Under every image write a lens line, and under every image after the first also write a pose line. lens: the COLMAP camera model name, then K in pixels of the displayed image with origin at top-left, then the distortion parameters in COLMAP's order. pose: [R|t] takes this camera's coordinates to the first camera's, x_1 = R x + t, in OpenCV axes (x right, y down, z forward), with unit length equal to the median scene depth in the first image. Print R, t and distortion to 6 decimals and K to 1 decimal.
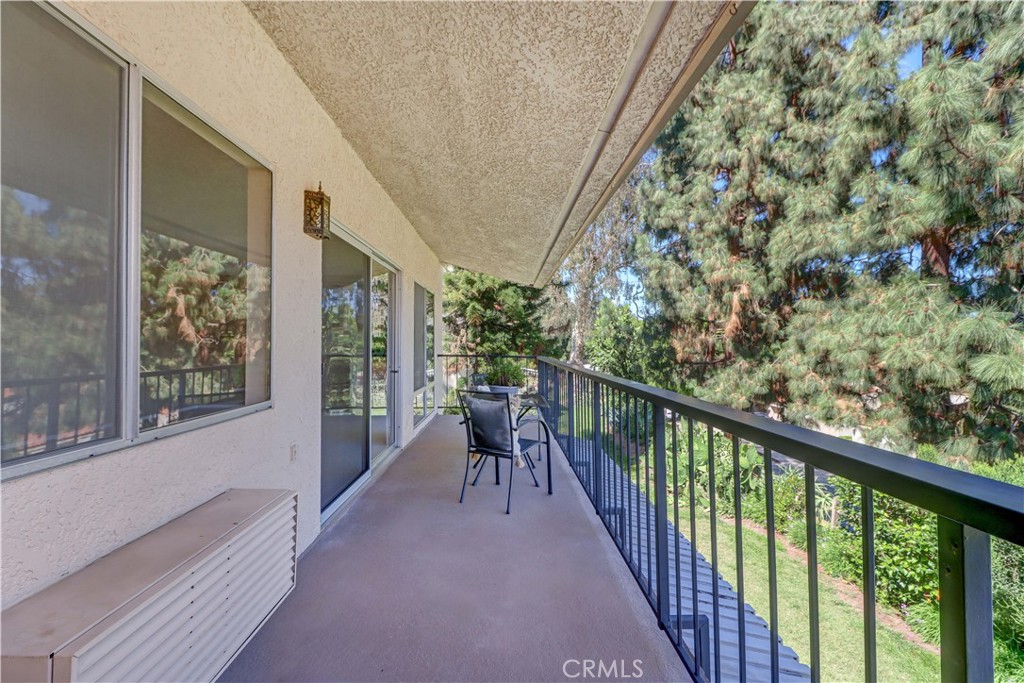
lens RADIAL K [[466.7, 0, 505.3], [0, 466.7, 335.0], [0, 0, 1]] dist [0.019448, -0.014302]
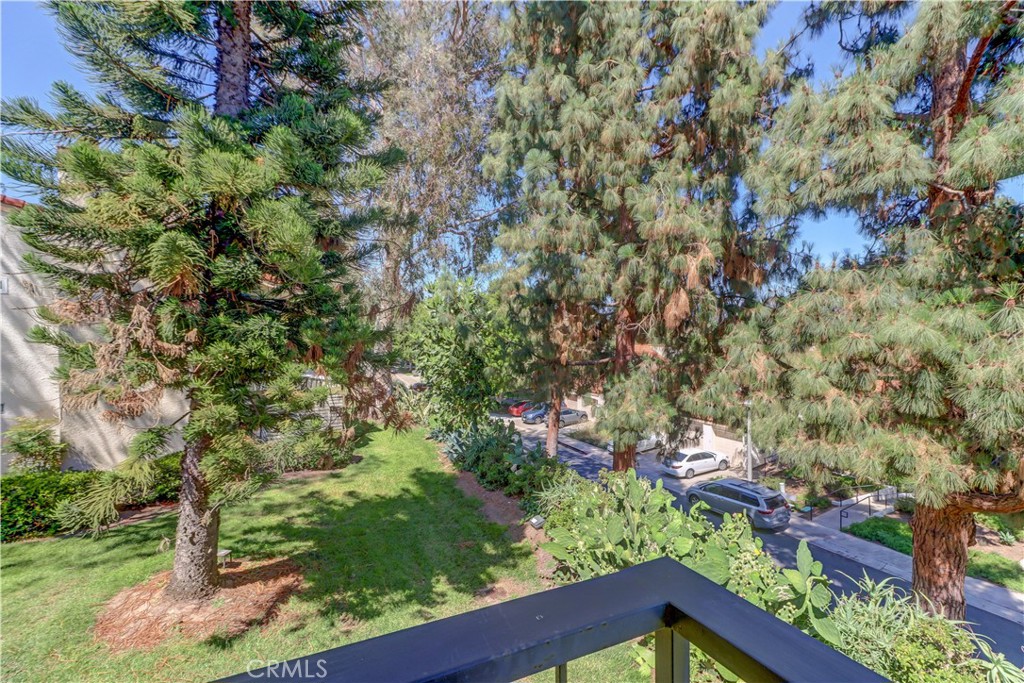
lens RADIAL K [[475.2, 0, 508.1], [0, 475.2, 335.7], [0, 0, 1]] dist [0.019360, -0.015084]
pose [[0.895152, -0.006062, 0.445720, -0.001467], [-0.007823, 0.999540, 0.029306, -0.002435], [-0.445693, -0.029720, 0.894692, 0.551568]]
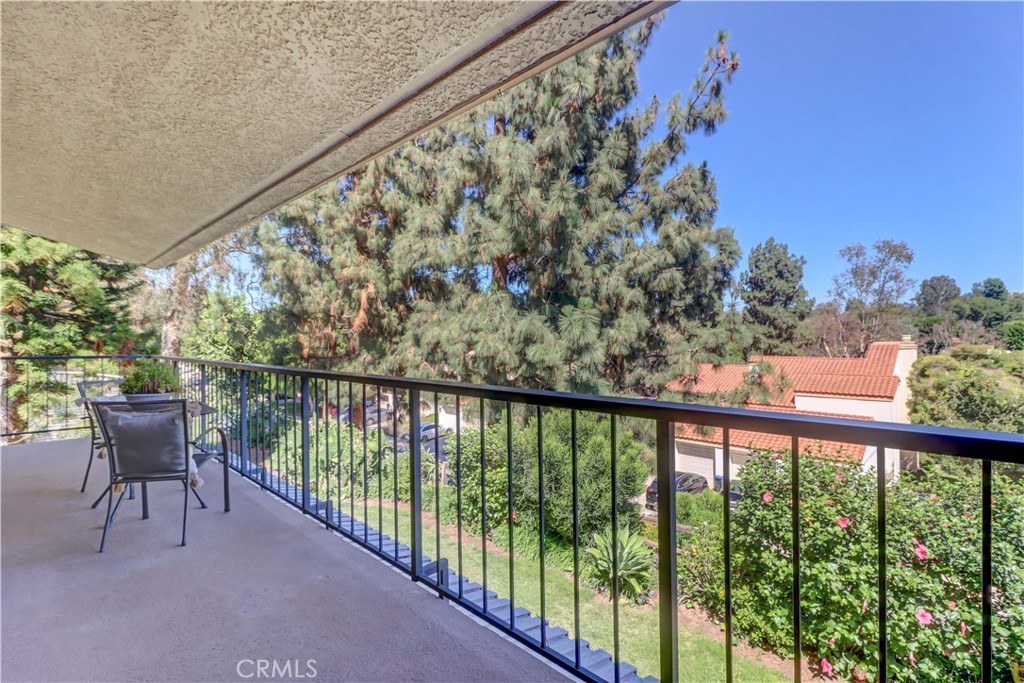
lens RADIAL K [[475.2, 0, 508.1], [0, 475.2, 335.7], [0, 0, 1]] dist [0.019360, -0.015084]
pose [[0.704129, -0.001188, 0.710071, -0.049586], [-0.008384, 0.999915, 0.009987, -0.000618], [-0.710022, -0.012985, 0.704060, -0.000063]]
